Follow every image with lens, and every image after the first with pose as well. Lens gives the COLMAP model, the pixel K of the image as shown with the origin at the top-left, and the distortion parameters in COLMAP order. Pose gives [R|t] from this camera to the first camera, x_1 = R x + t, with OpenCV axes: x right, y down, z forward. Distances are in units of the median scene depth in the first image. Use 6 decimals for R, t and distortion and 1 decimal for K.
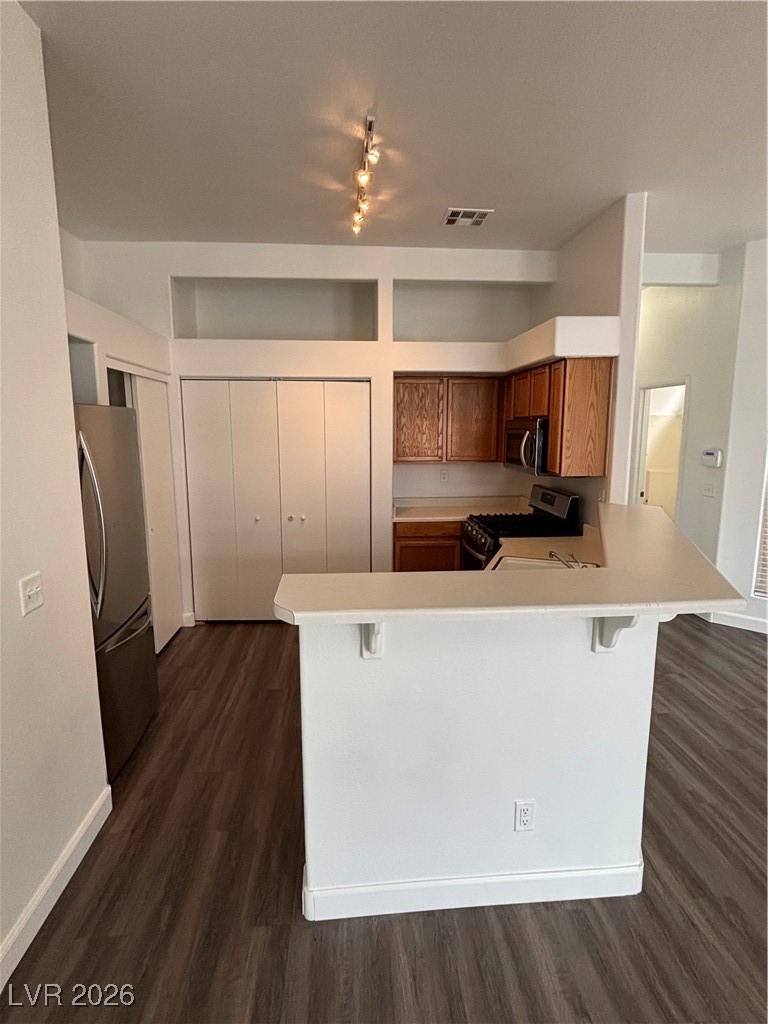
lens RADIAL K [[525.3, 0, 386.4], [0, 525.3, 509.3], [0, 0, 1]] dist [0.055265, -0.082399]
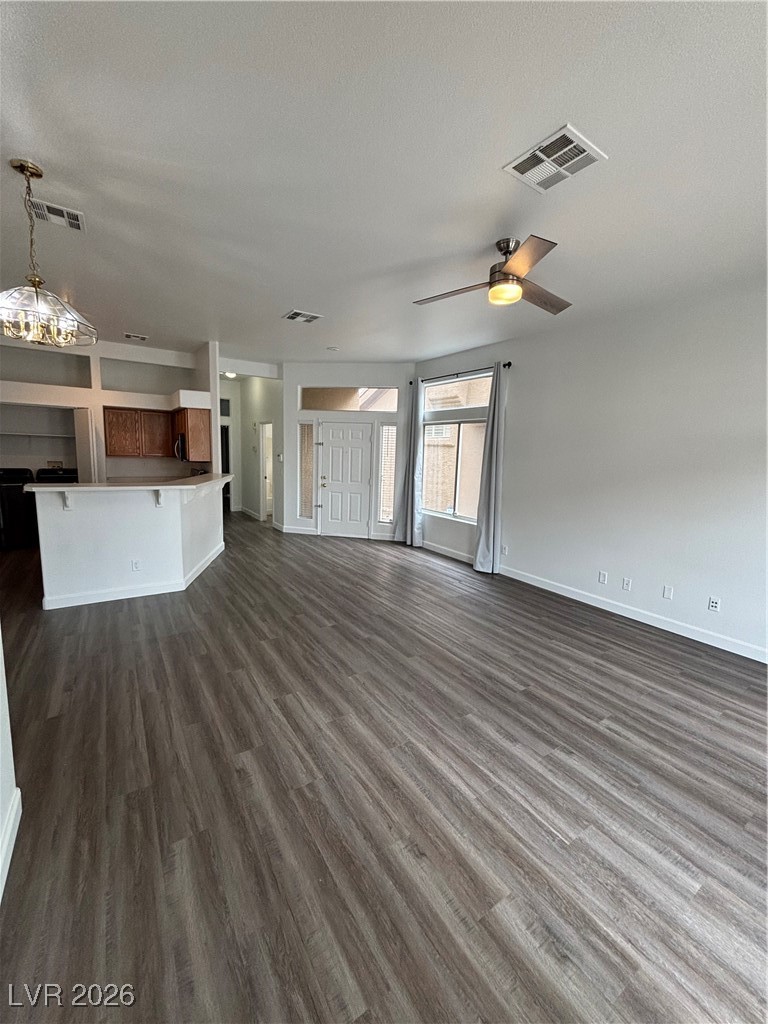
lens RADIAL K [[411.5, 0, 384.5], [0, 411.5, 510.0], [0, 0, 1]] dist [0.001030, -0.005691]
pose [[0.870558, -0.038827, 0.490532, 0.153399], [0.039351, 0.999183, 0.009252, 0.130374], [-0.490490, 0.011248, 0.871374, -0.741958]]
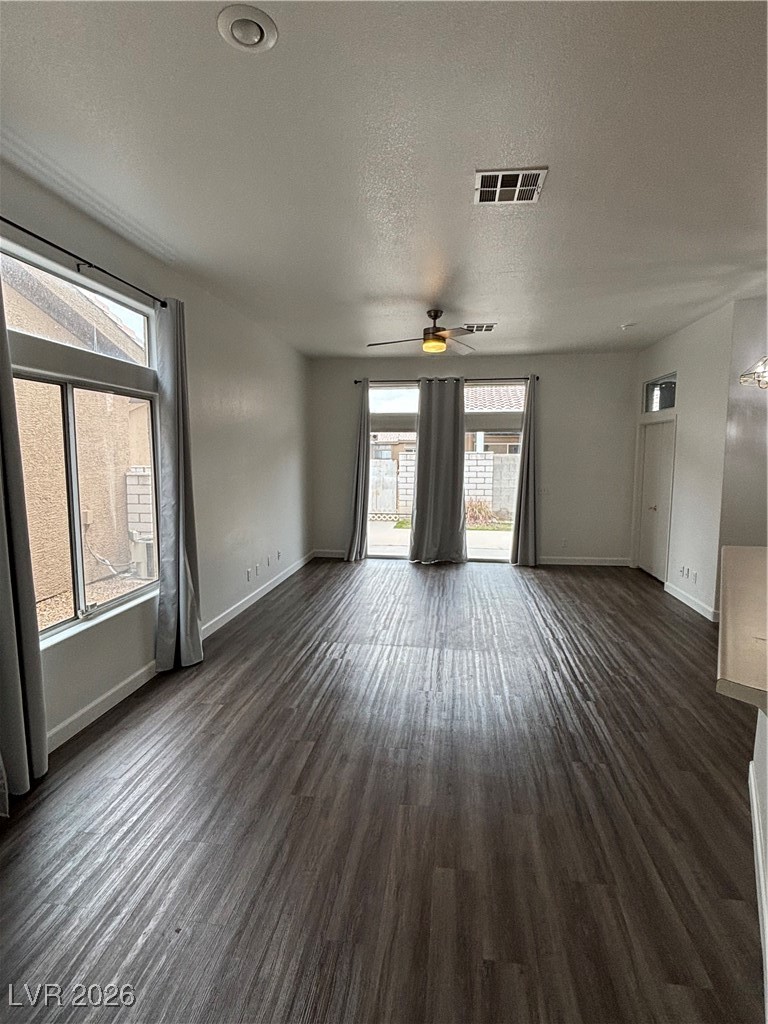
lens RADIAL K [[528.9, 0, 384.0], [0, 528.9, 512.0], [0, 0, 1]] dist [-0.000880, -0.000389]
pose [[-0.978351, -0.024173, 0.205536, 0.523564], [0.030346, 0.965664, 0.258018, -0.161758], [-0.204716, 0.258669, -0.944024, 1.053317]]
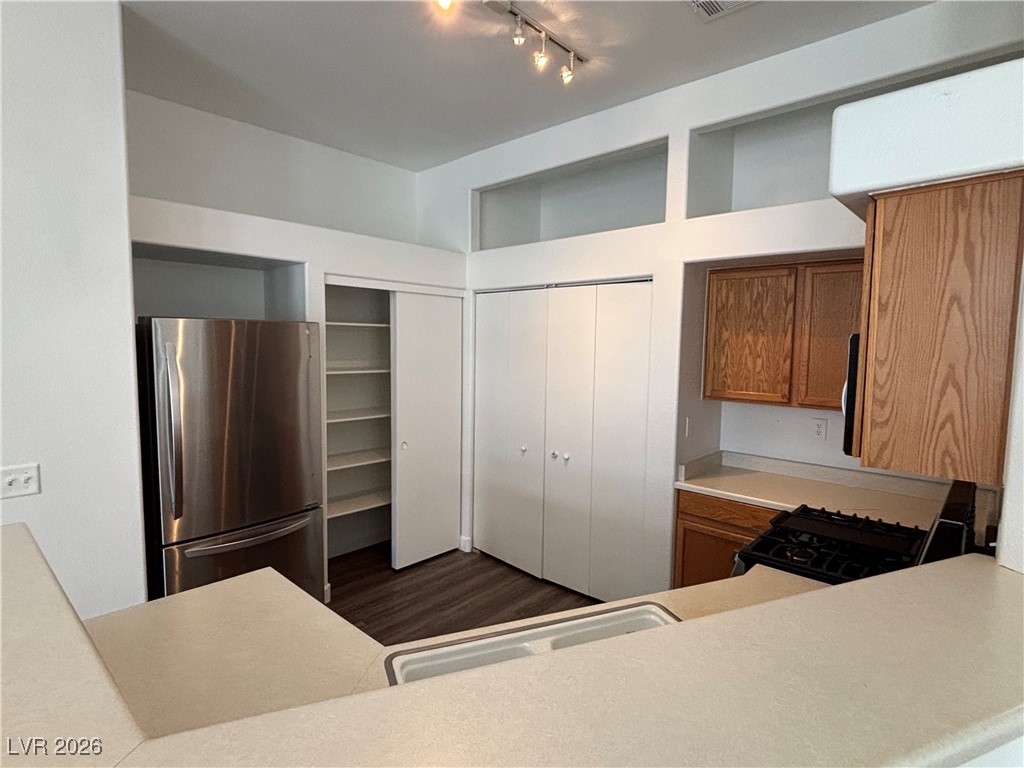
lens RADIAL K [[528.9, 0, 510.0], [0, 528.9, 382.8], [0, 0, 1]] dist [-0.000880, -0.000389]
pose [[0.678088, 0.070554, -0.731586, 0.365069], [-0.126580, 0.991719, -0.021682, -0.069022], [0.723999, 0.107307, 0.681404, 0.401005]]
